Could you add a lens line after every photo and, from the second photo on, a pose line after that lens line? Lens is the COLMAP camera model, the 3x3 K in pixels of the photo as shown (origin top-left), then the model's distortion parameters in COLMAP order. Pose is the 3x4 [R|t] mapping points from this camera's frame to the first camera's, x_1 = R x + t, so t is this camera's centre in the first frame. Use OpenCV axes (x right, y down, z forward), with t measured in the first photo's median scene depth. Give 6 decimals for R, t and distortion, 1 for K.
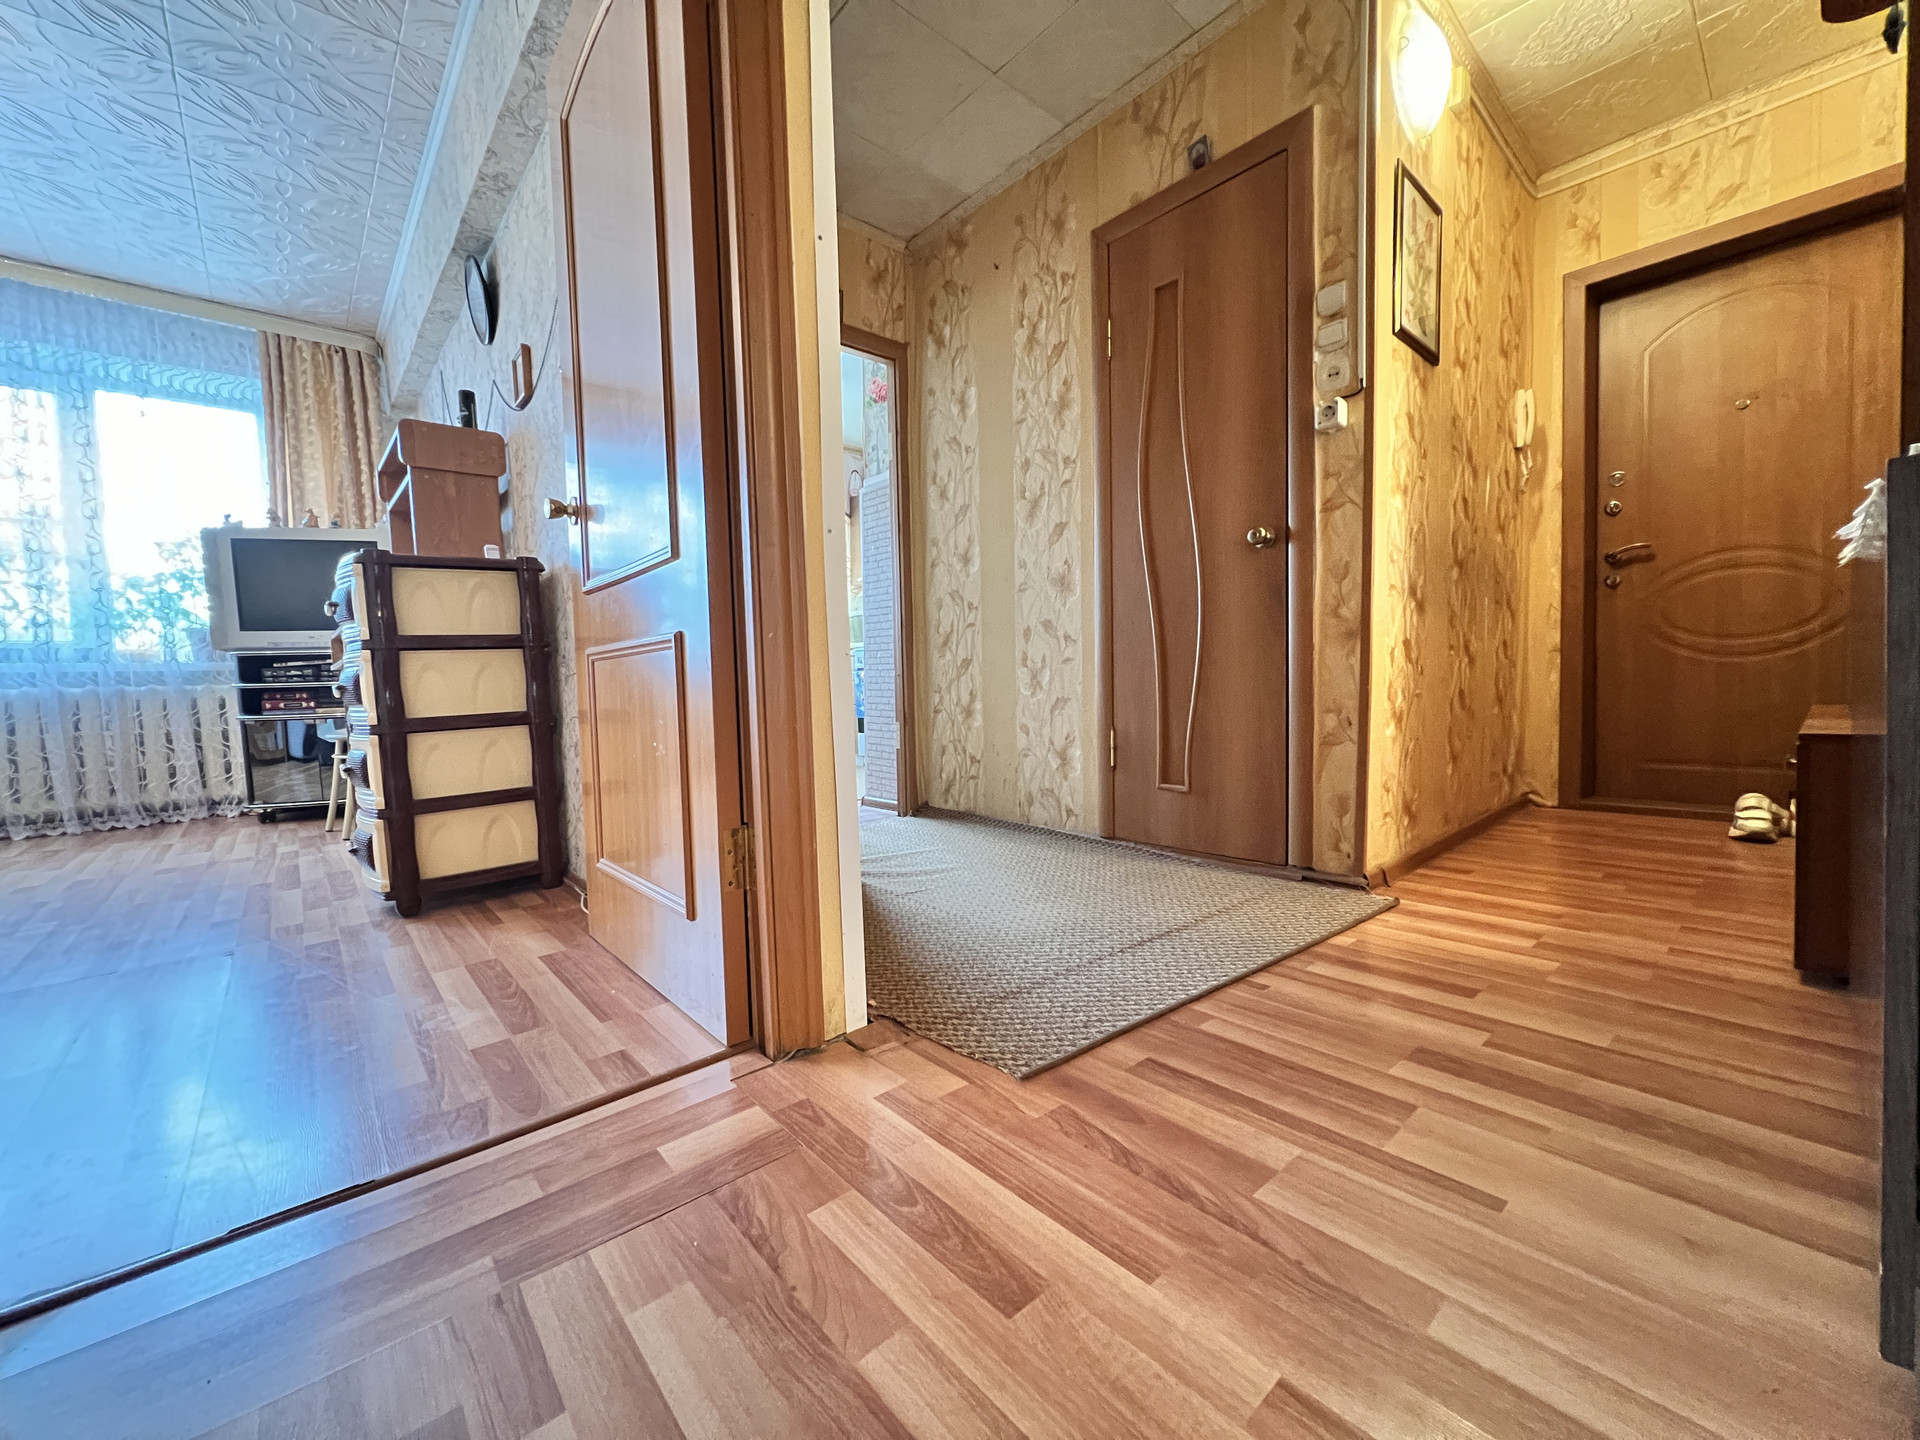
lens RADIAL K [[768.1, 0, 960.0], [0, 768.1, 720.0], [0, 0, 1]] dist [-0.002349, 0.000974]
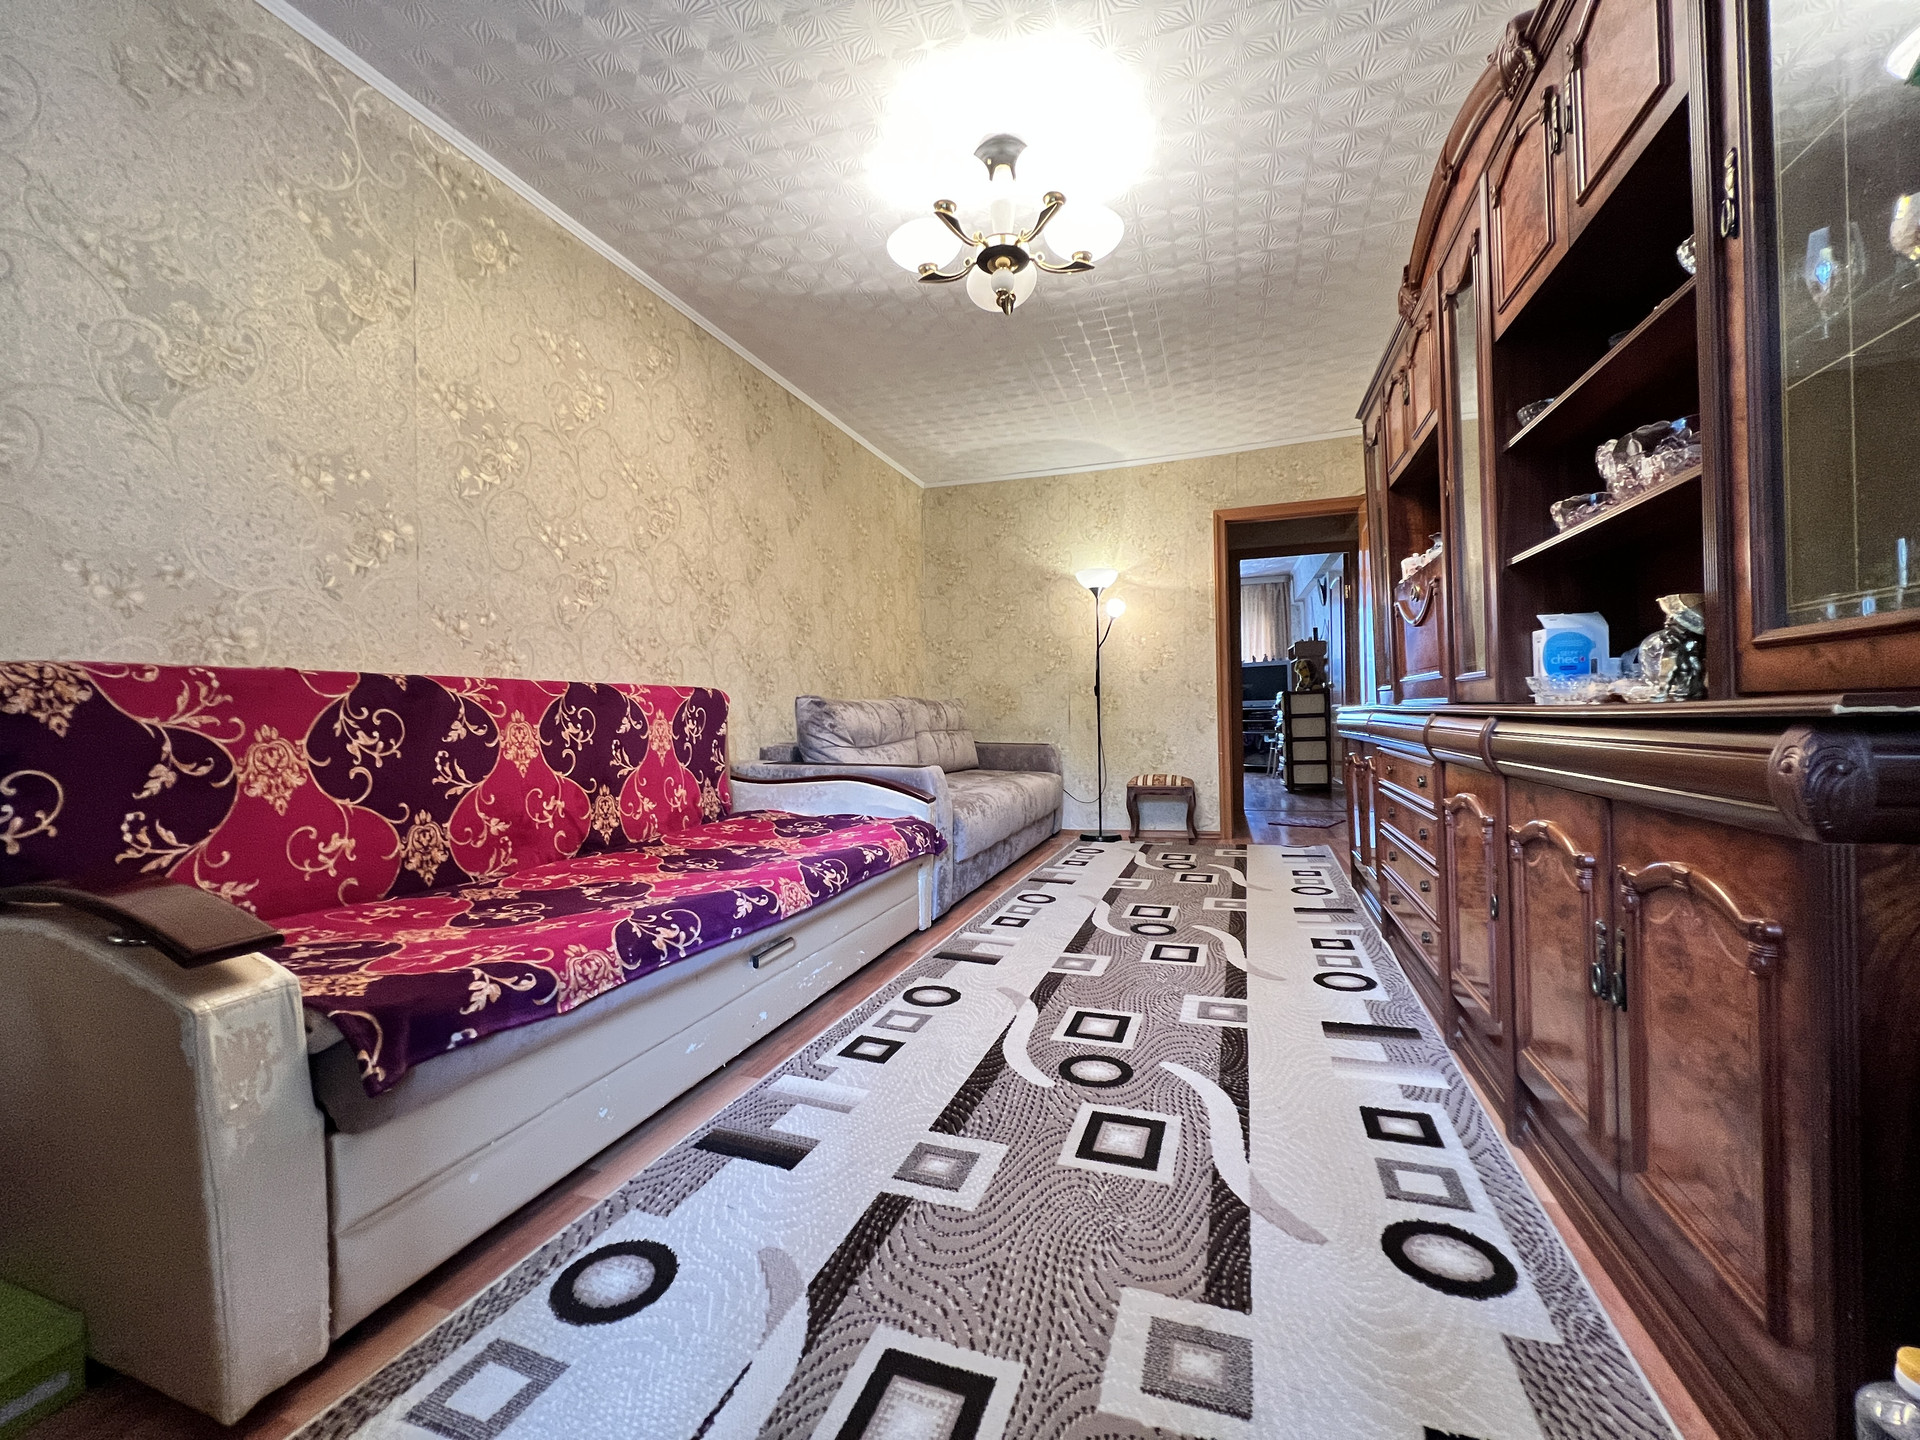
lens RADIAL K [[768.1, 0, 960.0], [0, 768.1, 720.0], [0, 0, 1]] dist [-0.002349, 0.000974]
pose [[0.504930, 0.021014, -0.862904, 1.474809], [-0.034734, 0.999389, 0.004014, -0.039963], [0.862461, 0.027945, 0.505352, -2.001903]]
